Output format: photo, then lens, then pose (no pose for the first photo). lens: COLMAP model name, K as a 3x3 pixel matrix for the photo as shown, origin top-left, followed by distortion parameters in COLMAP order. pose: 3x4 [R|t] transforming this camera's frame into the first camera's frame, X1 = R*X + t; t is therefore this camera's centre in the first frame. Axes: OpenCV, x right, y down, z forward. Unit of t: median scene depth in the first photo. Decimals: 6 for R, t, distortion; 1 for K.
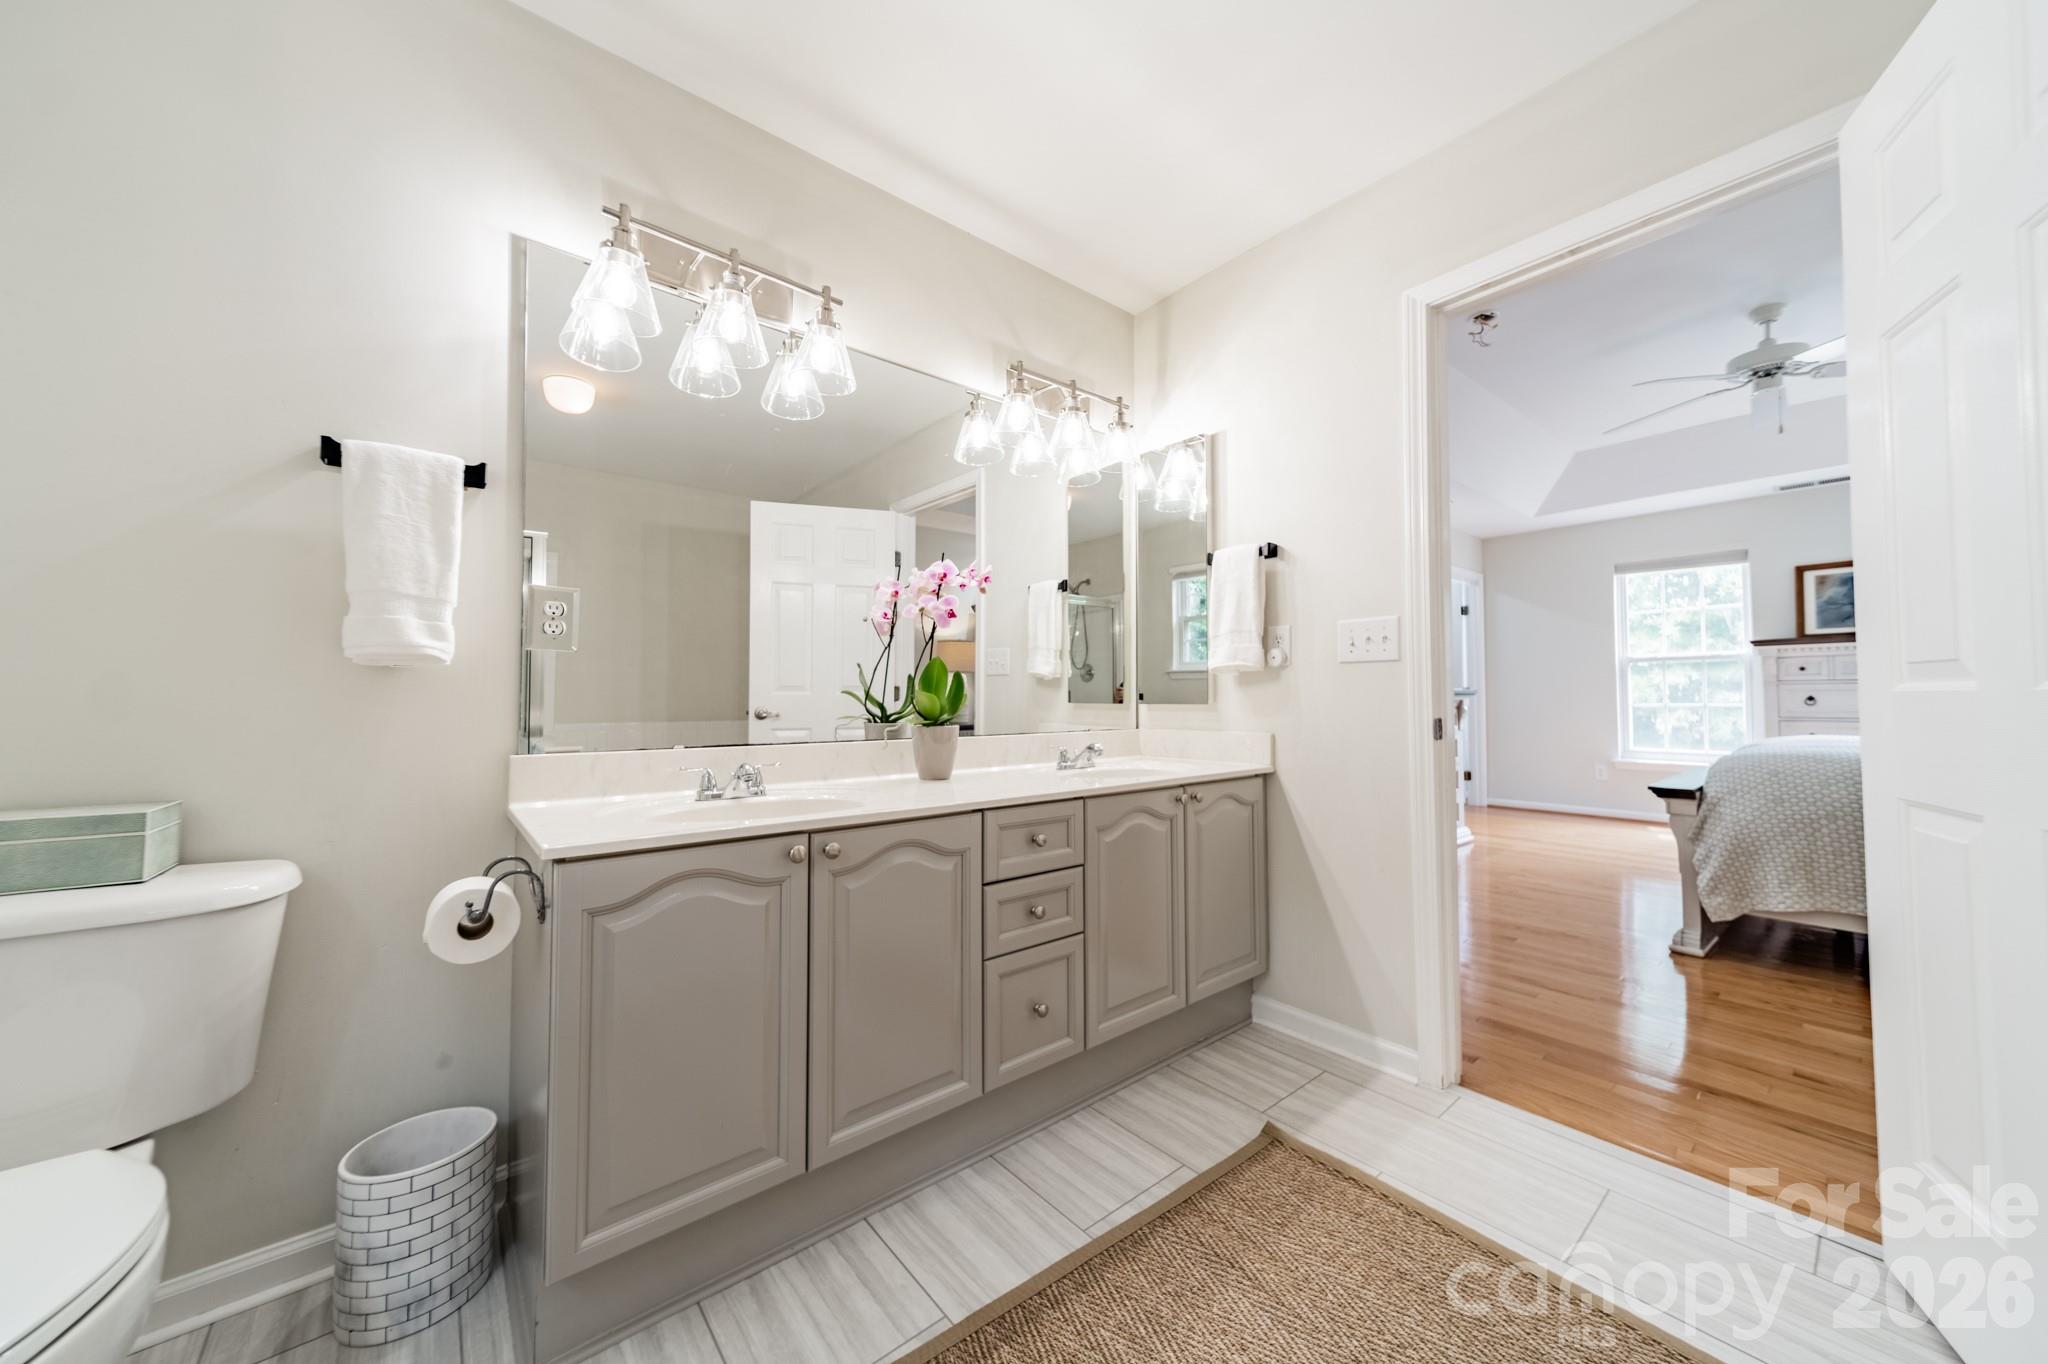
lens RADIAL K [[720.6, 0, 1031.2], [0, 720.6, 682.8], [0, 0, 1]] dist [0.007331, 0.000186]
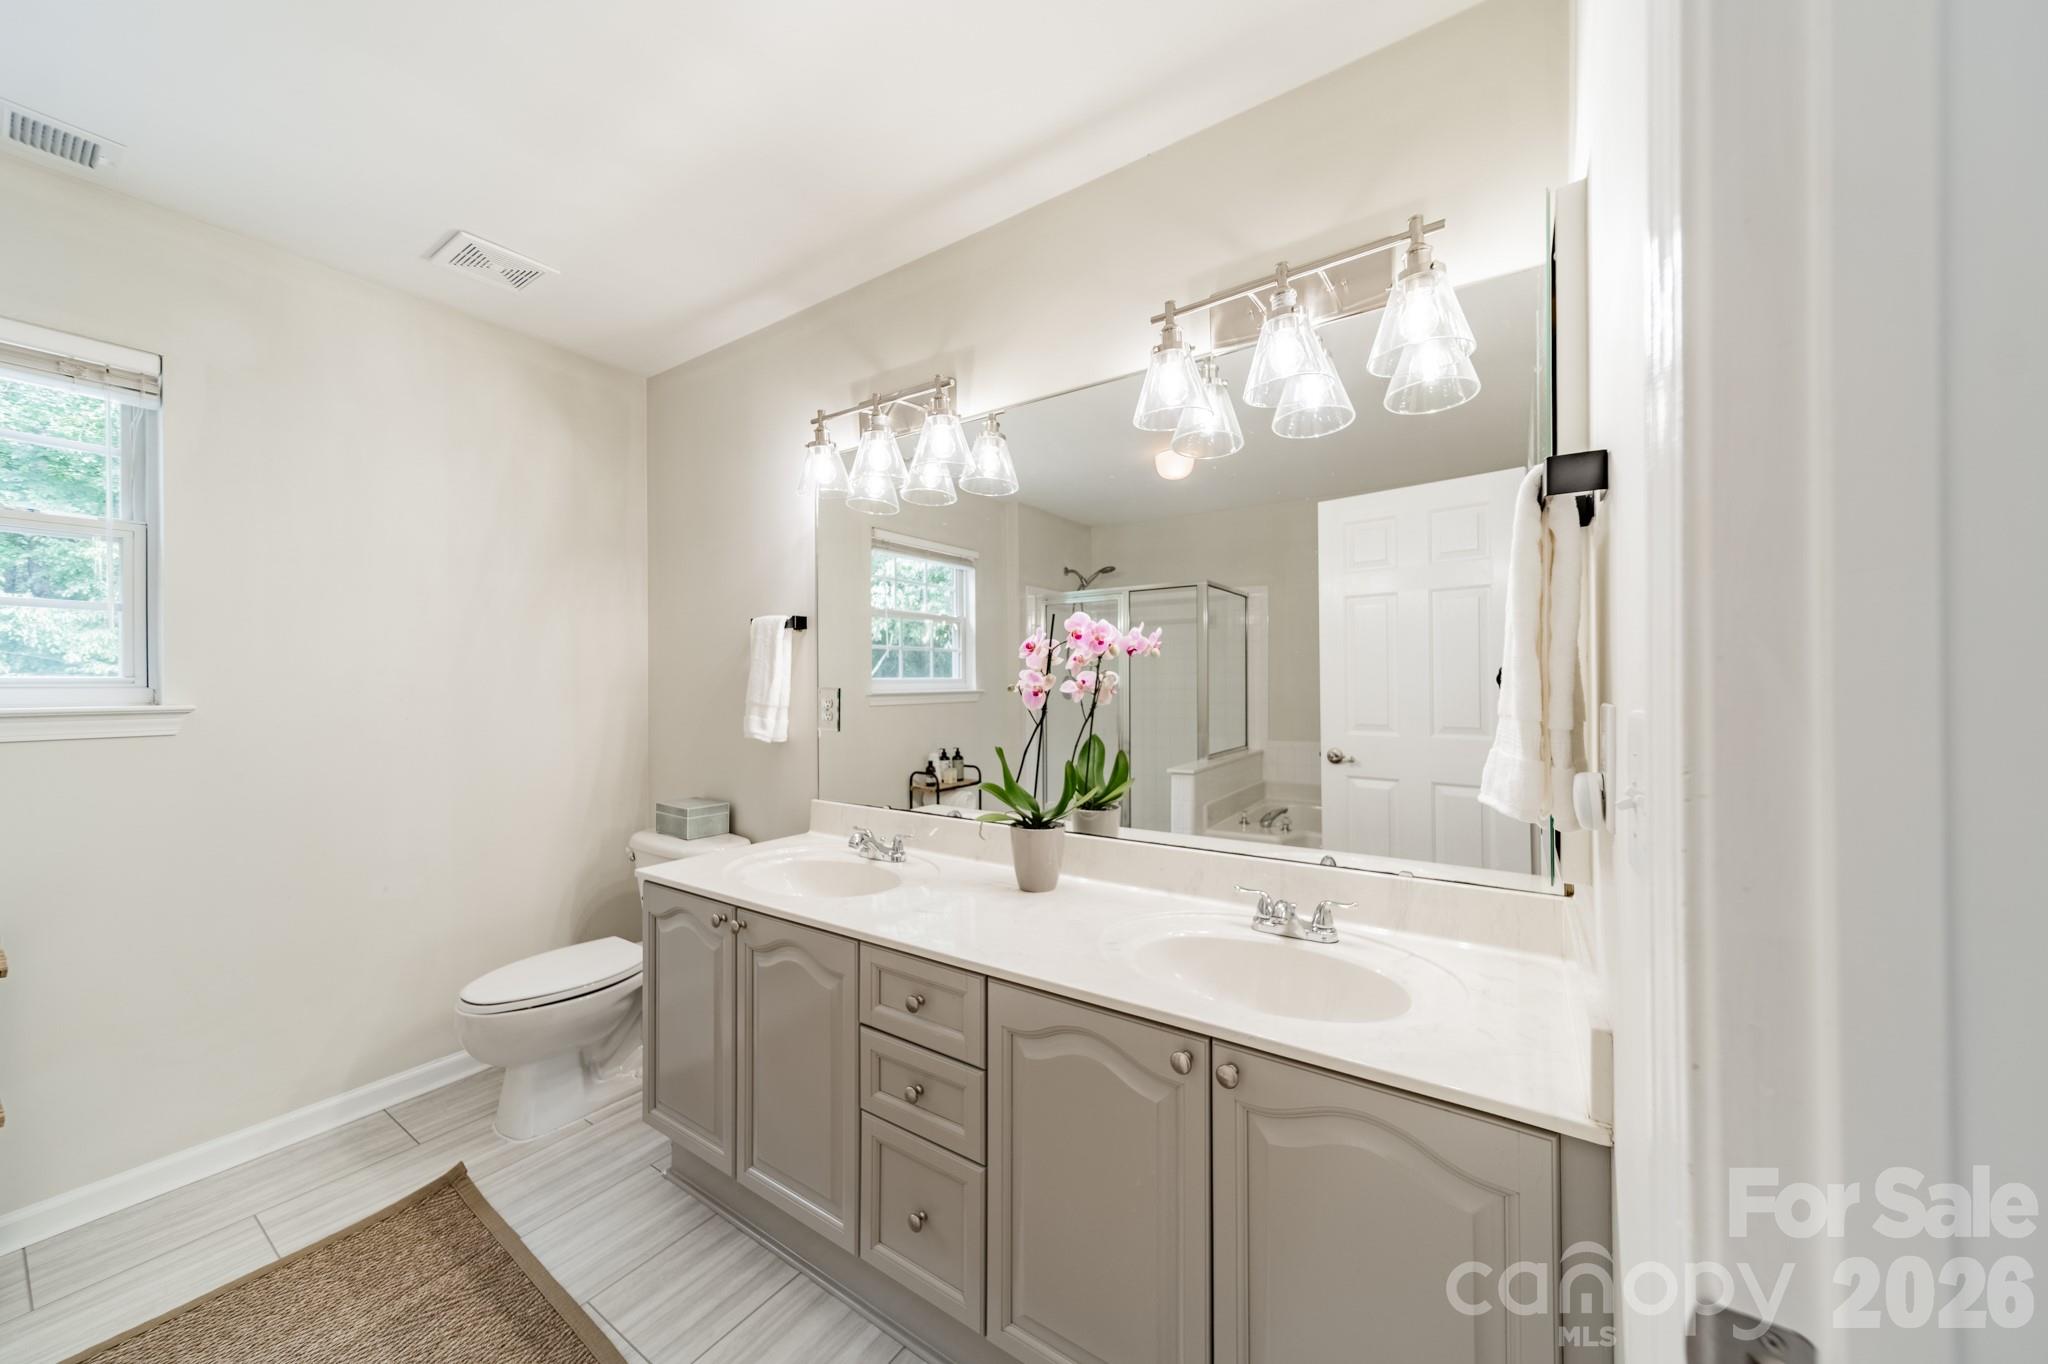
lens RADIAL K [[714.5, 0, 1016.8], [0, 714.5, 689.5], [0, 0, 1]] dist [0.014294, 0.000046]
pose [[0.280554, 0.006775, -0.959814, 0.653474], [0.023002, 0.999640, 0.013780, -0.109382], [0.959563, -0.025944, 0.280297, 0.741962]]
